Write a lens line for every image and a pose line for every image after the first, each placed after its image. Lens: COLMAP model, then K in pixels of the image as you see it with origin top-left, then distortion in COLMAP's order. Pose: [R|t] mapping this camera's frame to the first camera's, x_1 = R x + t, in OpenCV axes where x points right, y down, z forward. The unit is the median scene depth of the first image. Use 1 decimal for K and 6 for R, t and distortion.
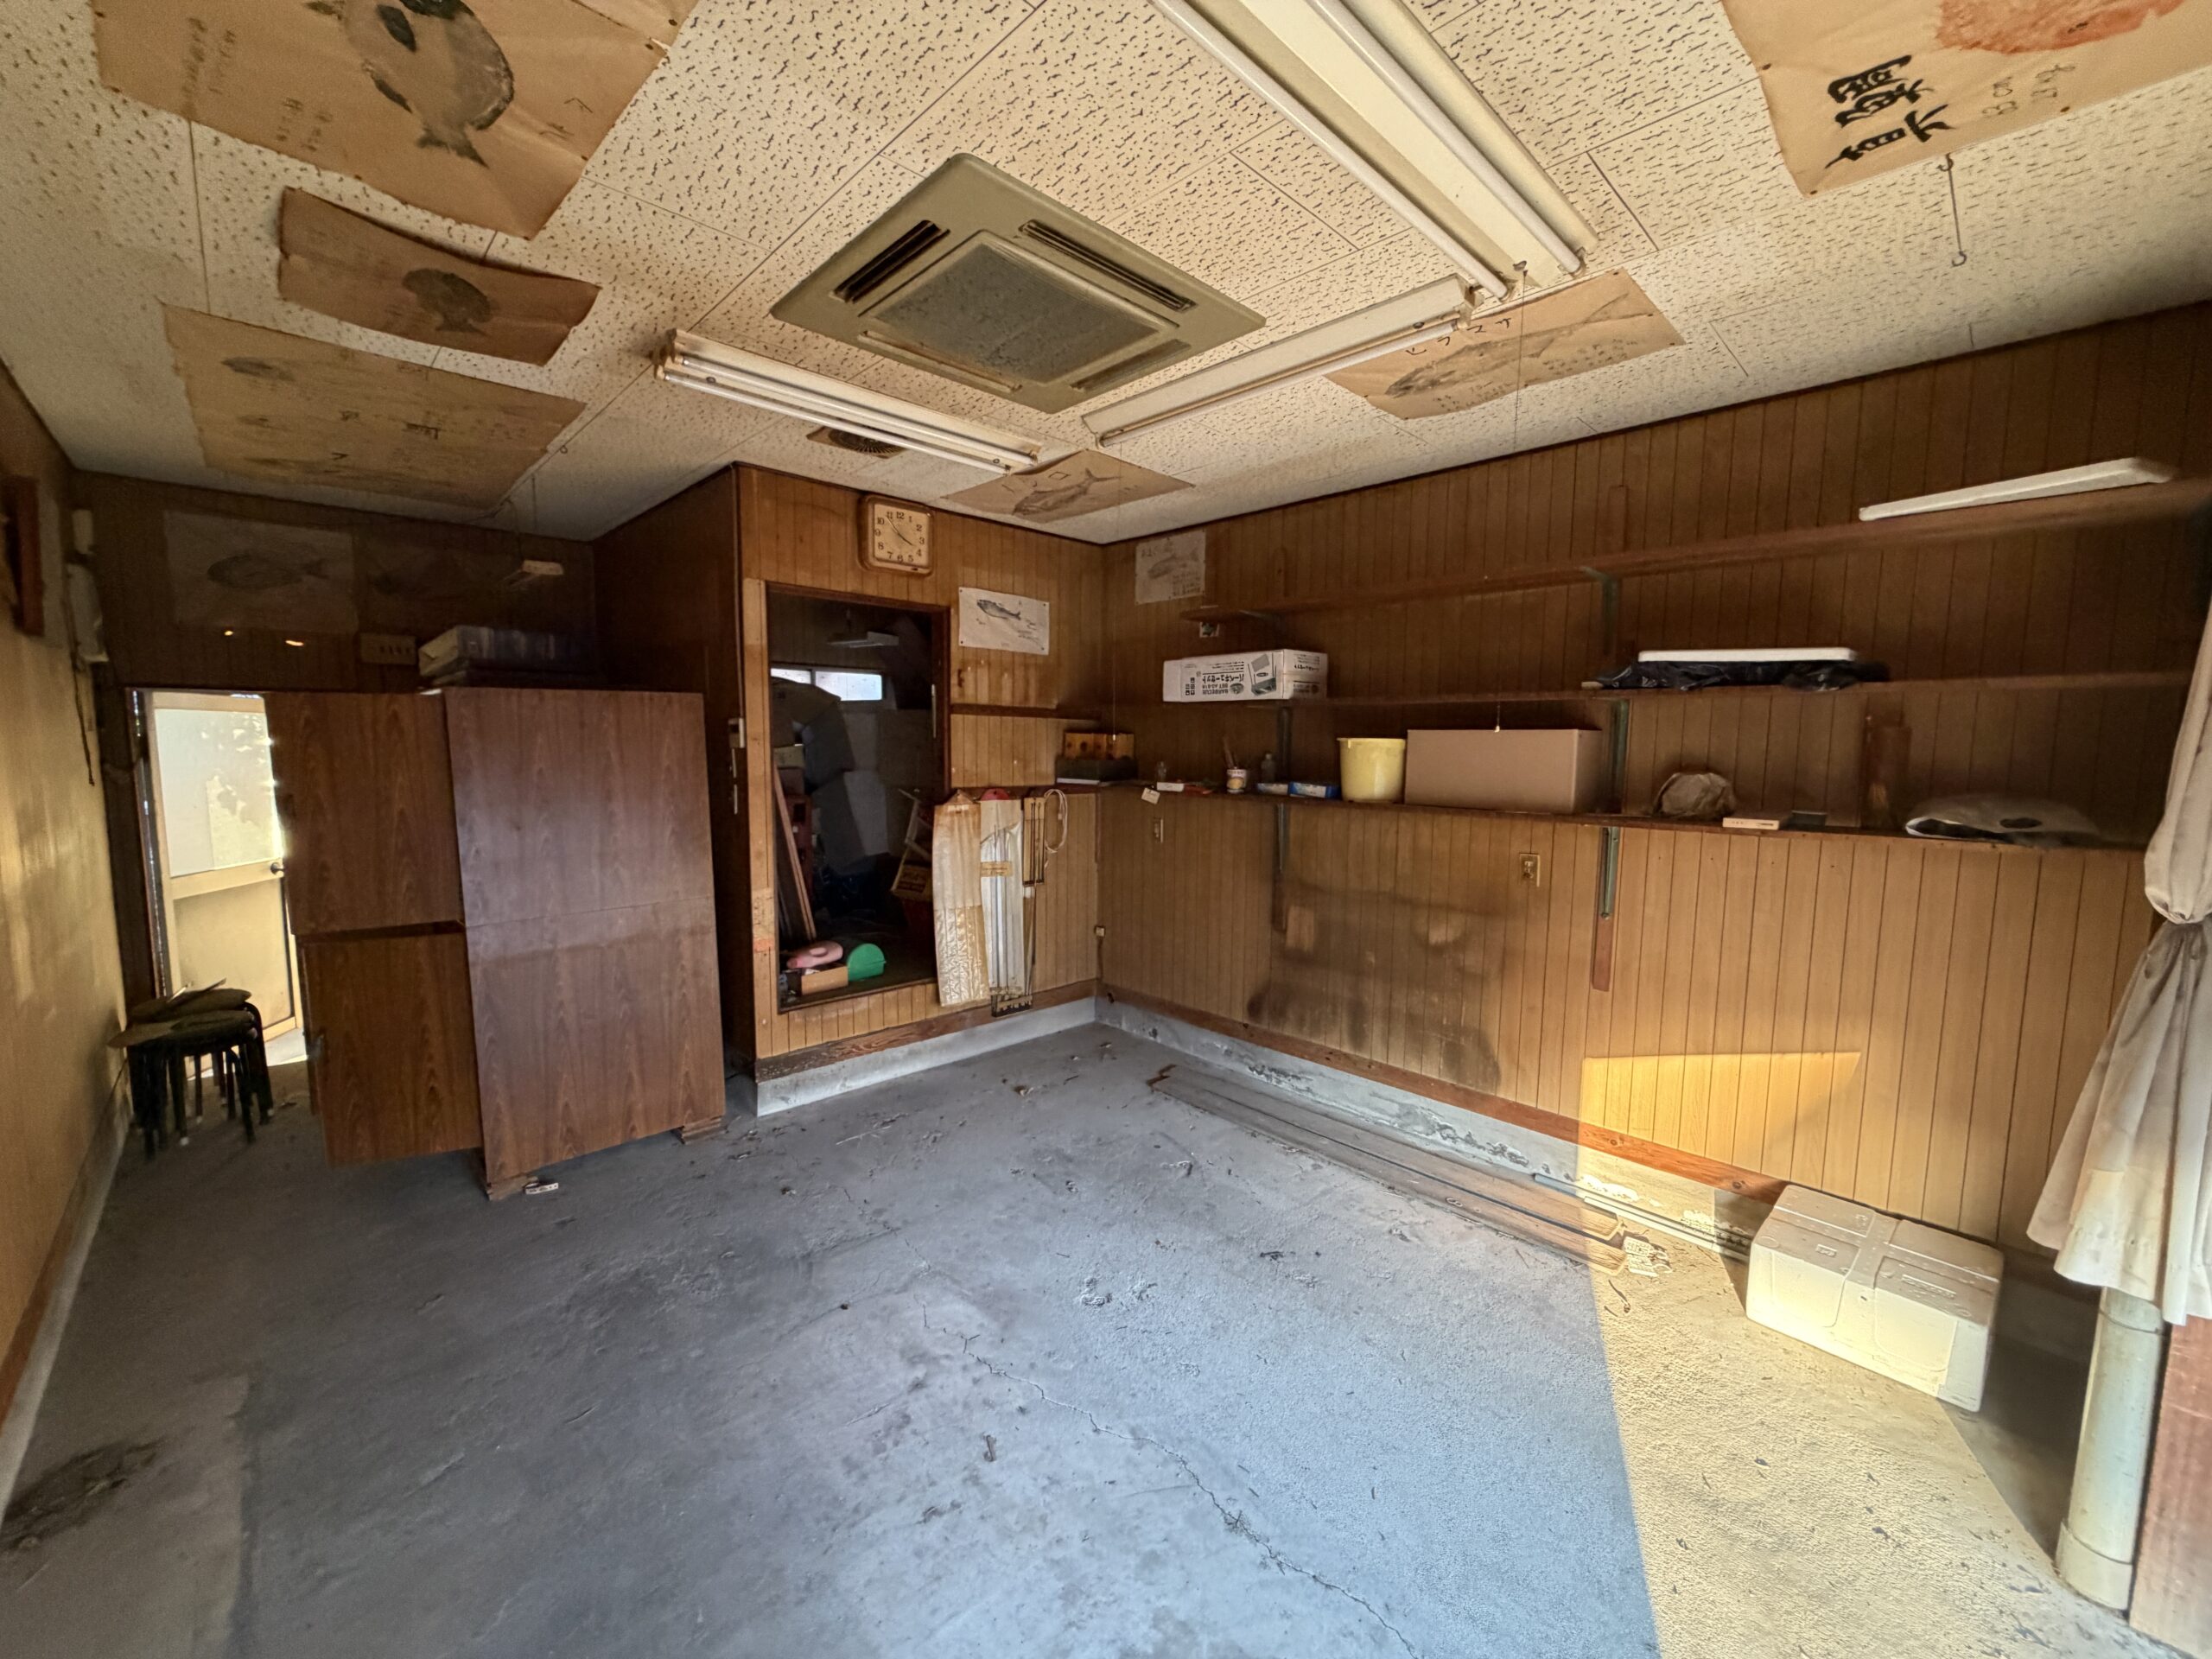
lens RADIAL K [[887.2, 0, 1122.2], [0, 887.2, 826.1], [0, 0, 1]] dist [0.003073, -0.000449]
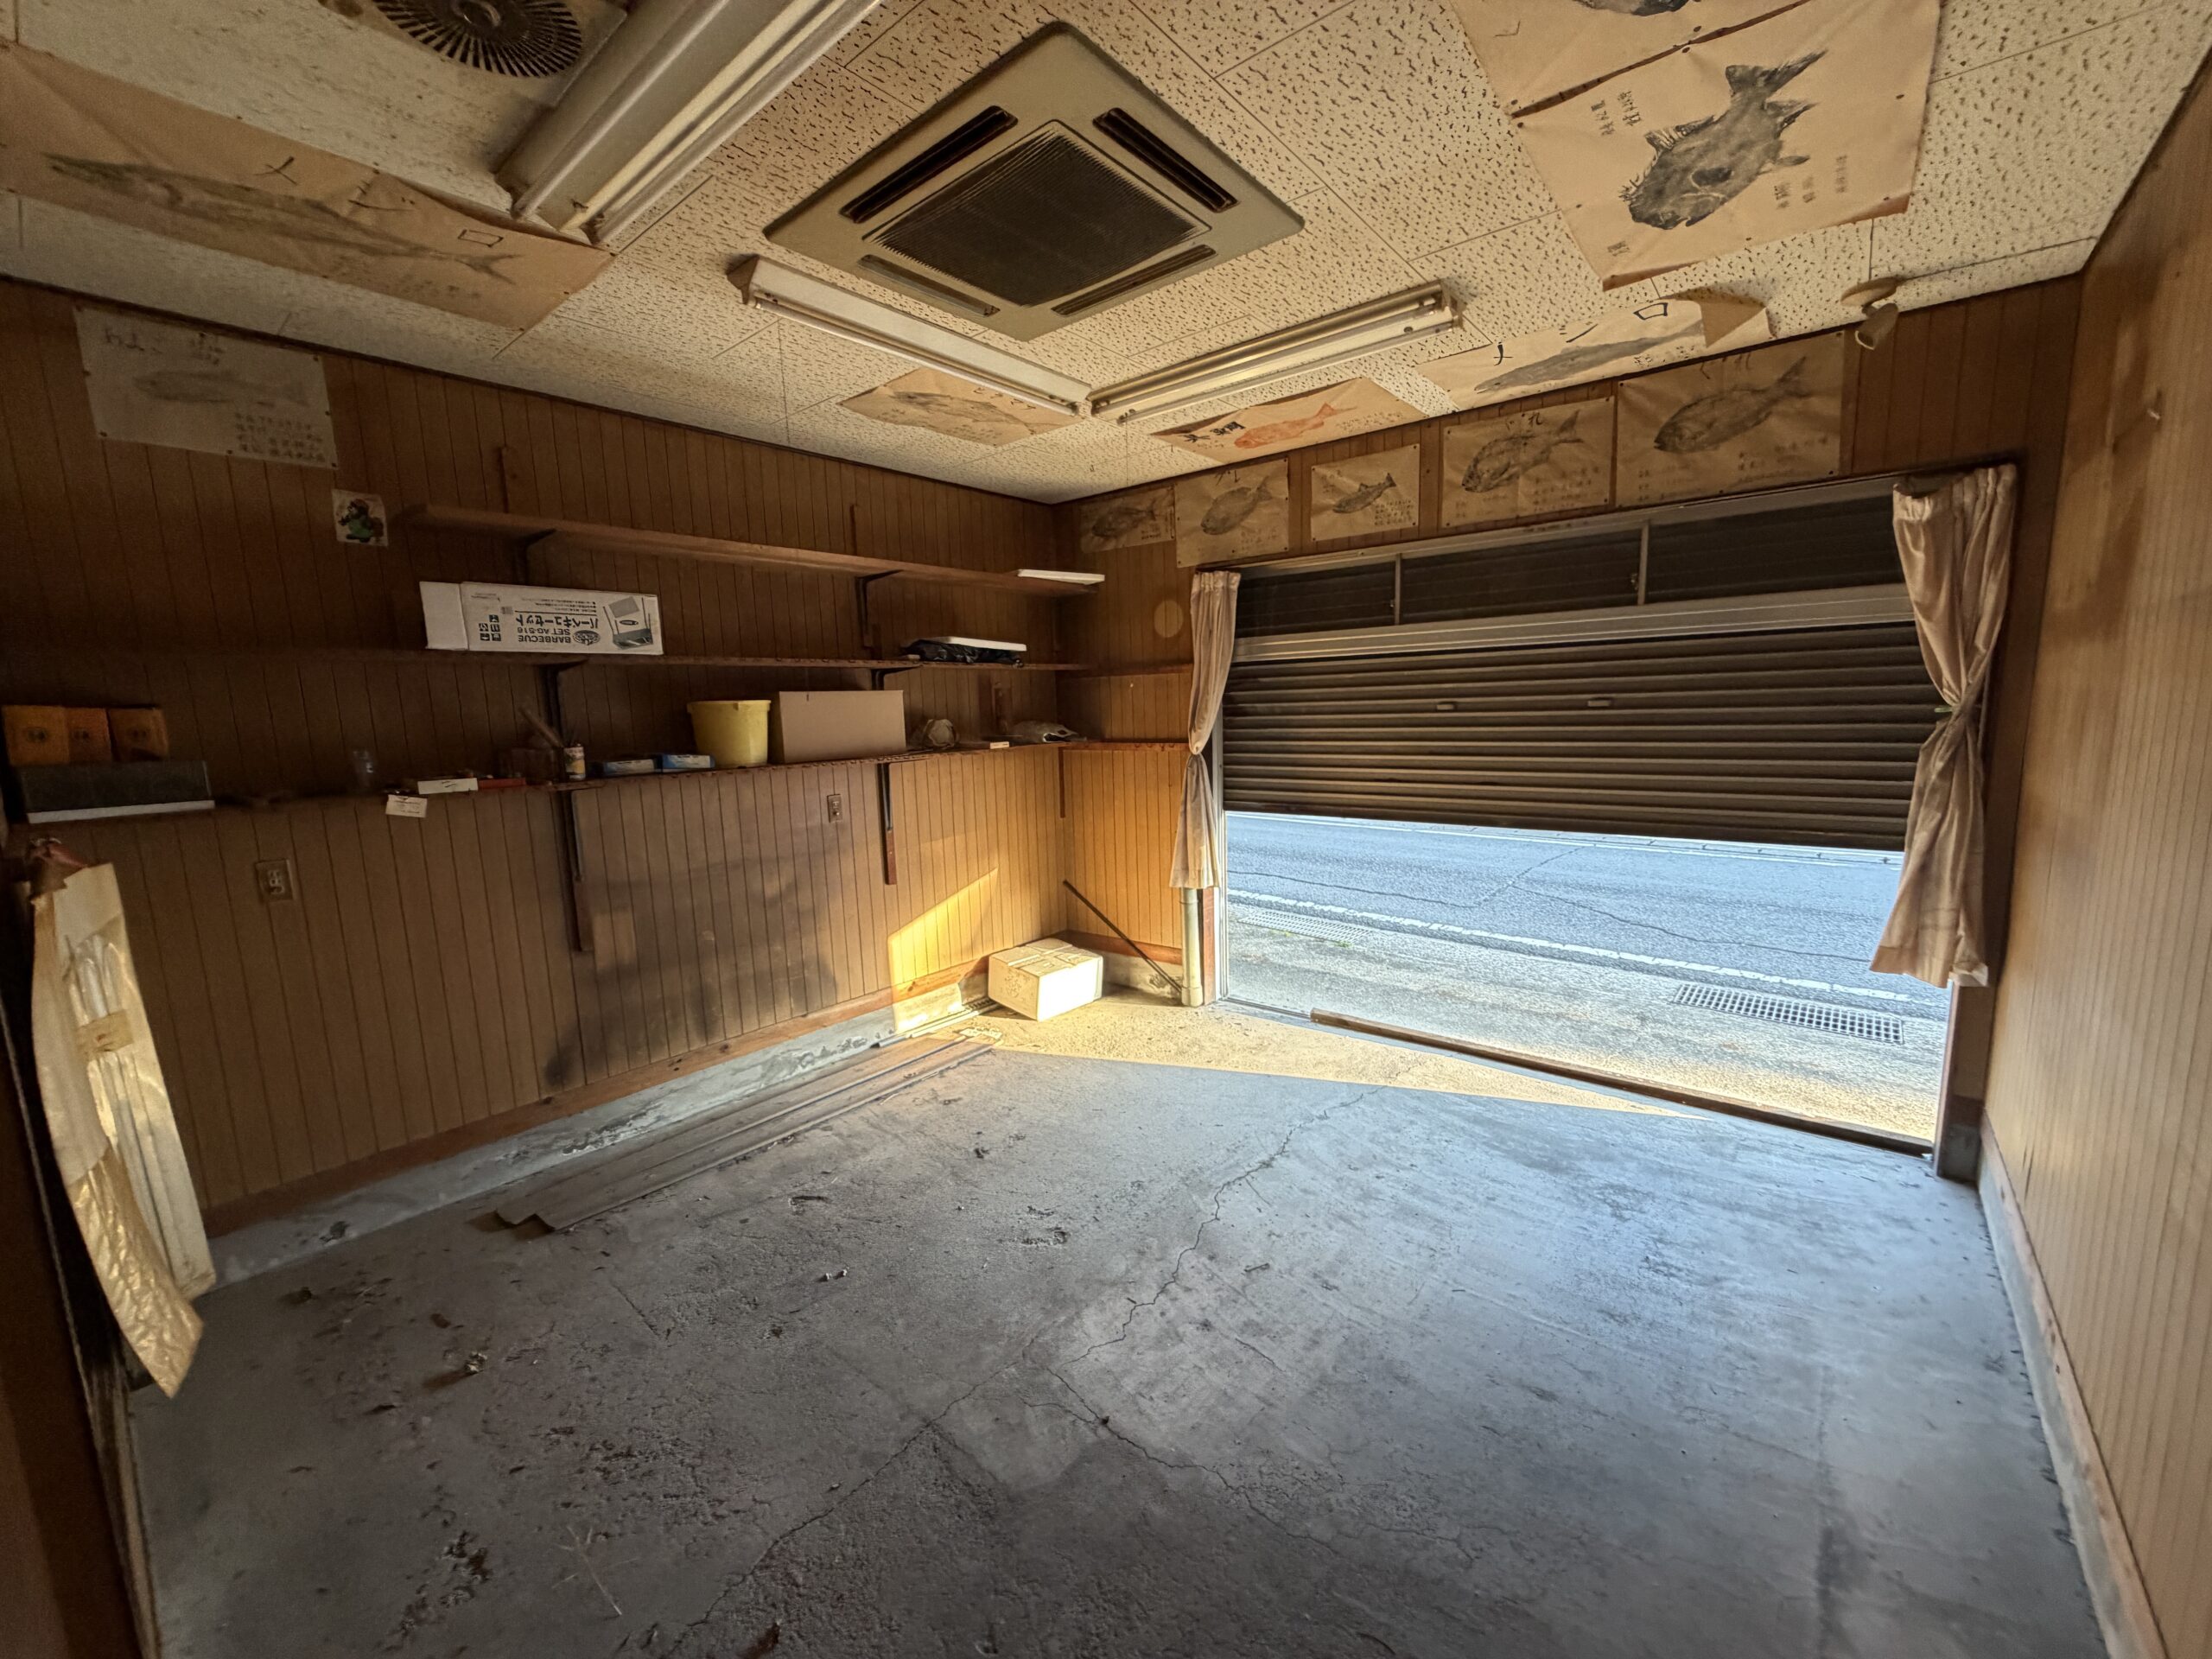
lens RADIAL K [[887.2, 0, 1078.0], [0, 887.2, 824.8], [0, 0, 1]] dist [0.003073, -0.000449]
pose [[-0.091861, -0.145197, 0.985129, -0.894397], [0.123316, 0.980038, 0.155945, -0.089059], [-0.988107, 0.135807, -0.072122, 0.895092]]
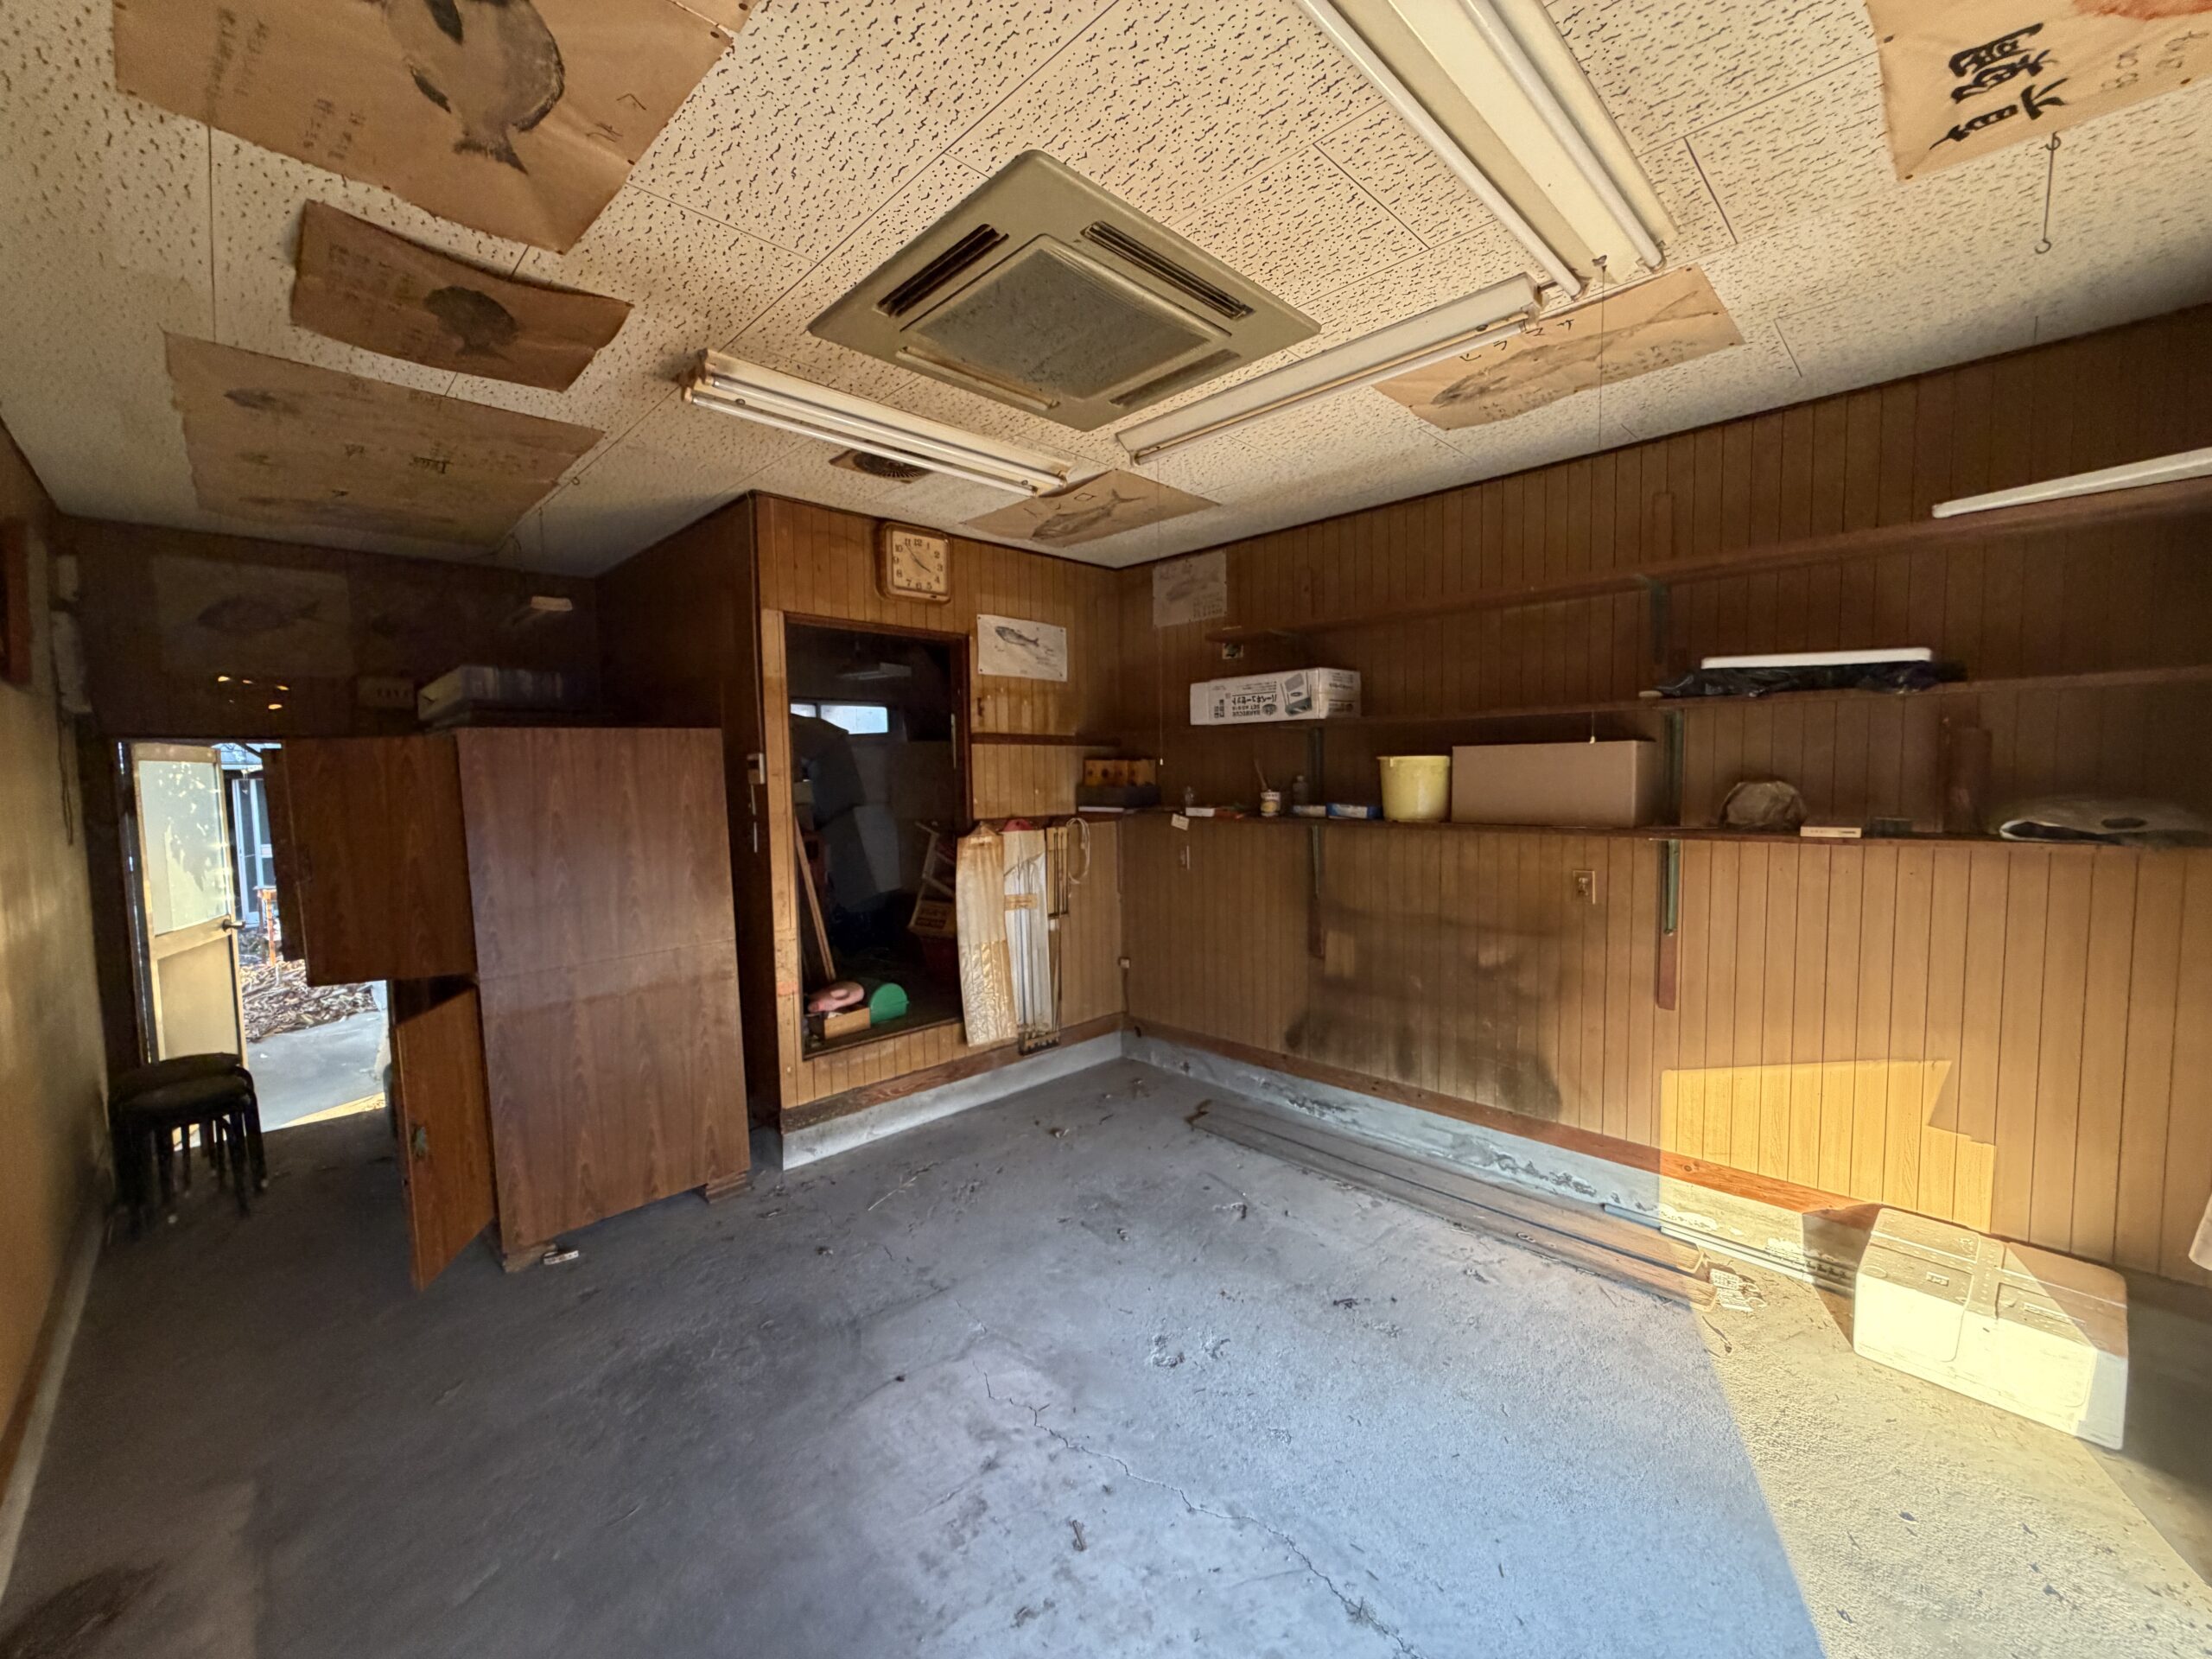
lens RADIAL K [[887.2, 0, 1121.5], [0, 887.2, 826.1], [0, 0, 1]] dist [0.003073, -0.000449]
pose [[0.999474, -0.028305, 0.015846, -0.070115], [0.028799, 0.999077, -0.031876, -0.000728], [-0.014929, 0.032315, 0.999366, 0.041840]]
